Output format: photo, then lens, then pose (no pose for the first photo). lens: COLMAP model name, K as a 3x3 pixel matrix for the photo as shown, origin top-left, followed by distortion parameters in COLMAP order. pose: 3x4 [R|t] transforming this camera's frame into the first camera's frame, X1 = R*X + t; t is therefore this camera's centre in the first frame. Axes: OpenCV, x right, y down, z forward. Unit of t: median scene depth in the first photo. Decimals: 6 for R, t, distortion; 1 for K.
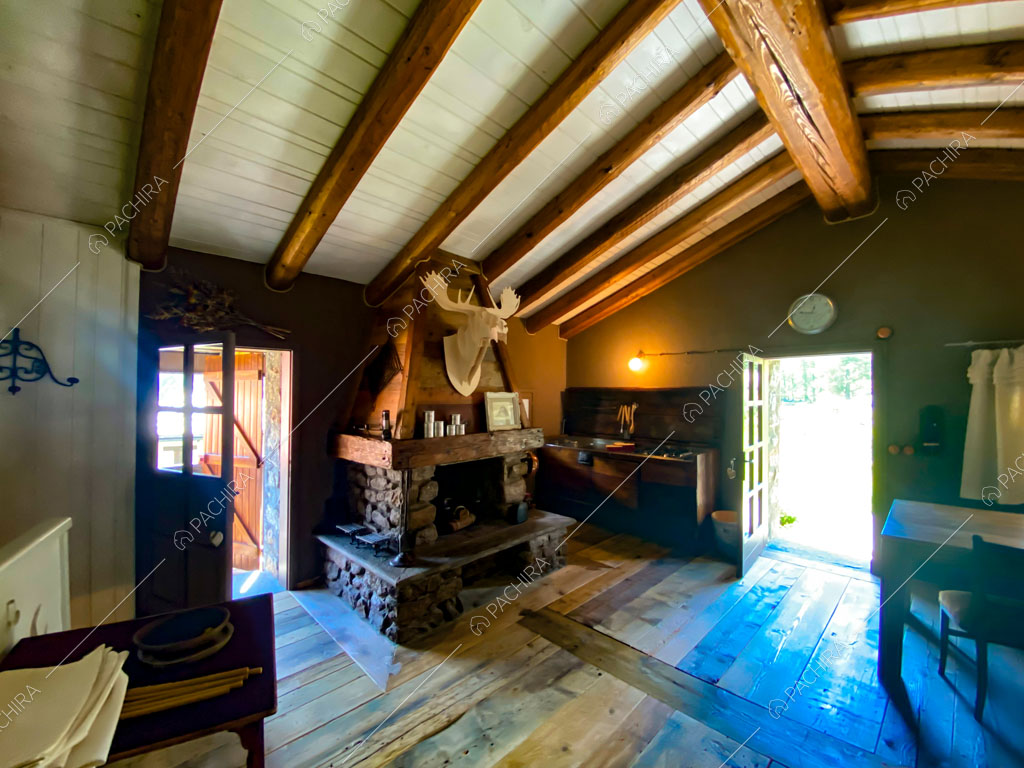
lens RADIAL K [[451.6, 0, 488.7], [0, 451.6, 386.1], [0, 0, 1]] dist [-0.013146, -0.012003]
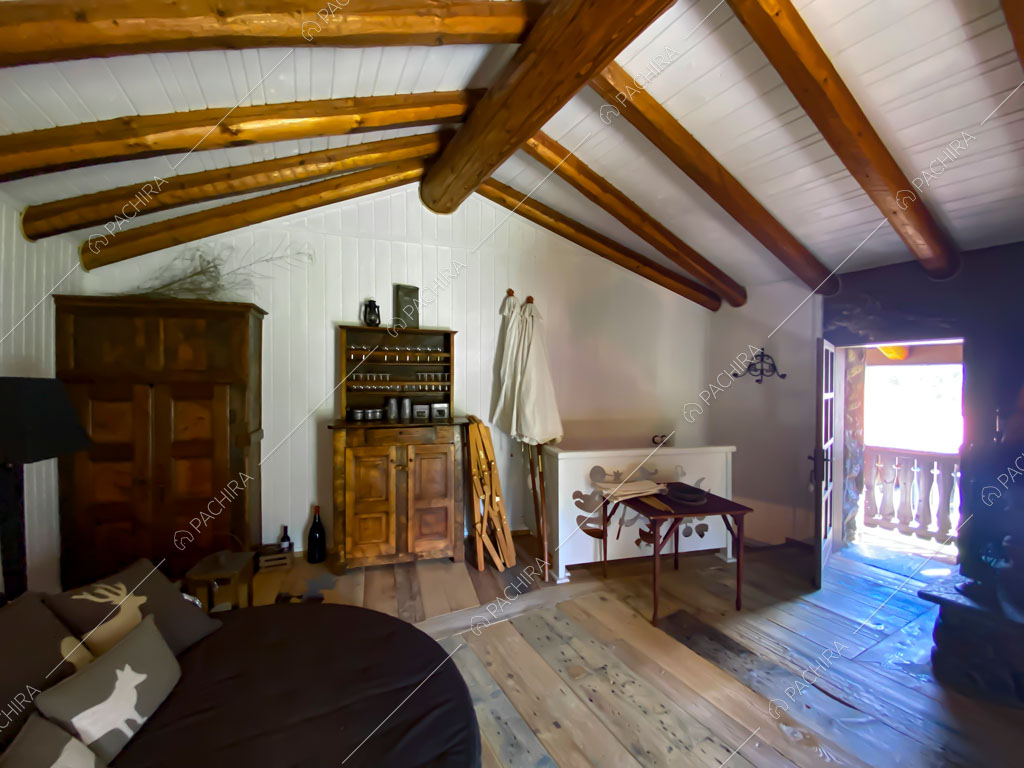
lens RADIAL K [[485.9, 0, 511.1], [0, 485.9, 383.8], [0, 0, 1]] dist [-0.006133, -0.001241]
pose [[-0.281338, 0.004128, -0.959600, 1.166454], [-0.010845, 0.999913, 0.007481, 0.015791], [0.959547, 0.012512, -0.281269, 0.554839]]
